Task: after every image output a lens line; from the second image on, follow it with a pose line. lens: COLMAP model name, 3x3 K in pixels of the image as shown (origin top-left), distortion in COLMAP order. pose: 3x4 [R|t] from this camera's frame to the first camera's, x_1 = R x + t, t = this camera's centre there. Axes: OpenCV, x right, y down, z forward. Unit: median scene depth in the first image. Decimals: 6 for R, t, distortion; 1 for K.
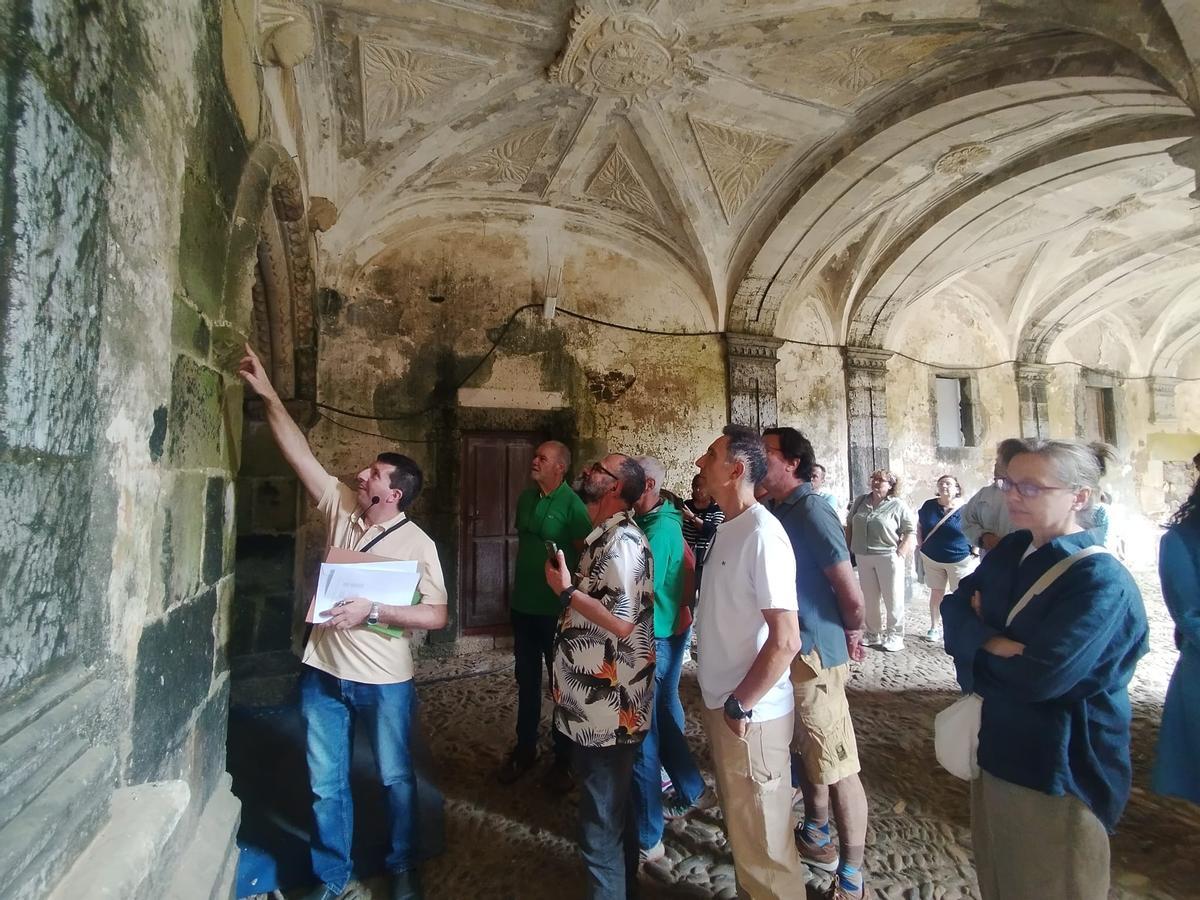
lens RADIAL K [[549.9, 0, 594.9], [0, 549.9, 428.4], [0, 0, 1]] dist [0.000149, 0.003426]
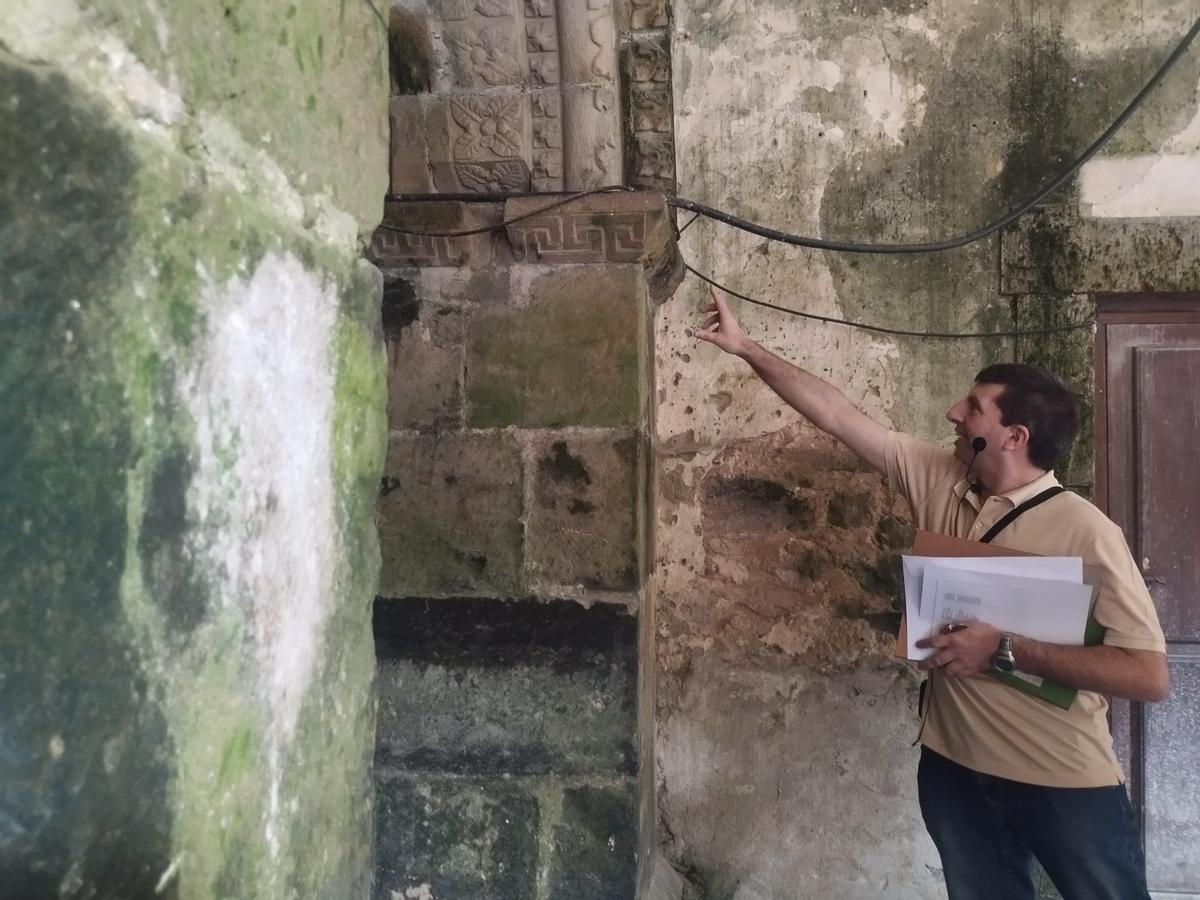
lens RADIAL K [[1011.4, 0, 593.3], [0, 1011.4, 445.1], [0, 0, 1]] dist [0.066182, -0.080853]
pose [[0.875886, -0.003077, -0.482508, -0.204514], [0.027157, 0.998709, 0.042929, 0.052557], [0.481753, -0.050704, 0.874839, 0.343280]]
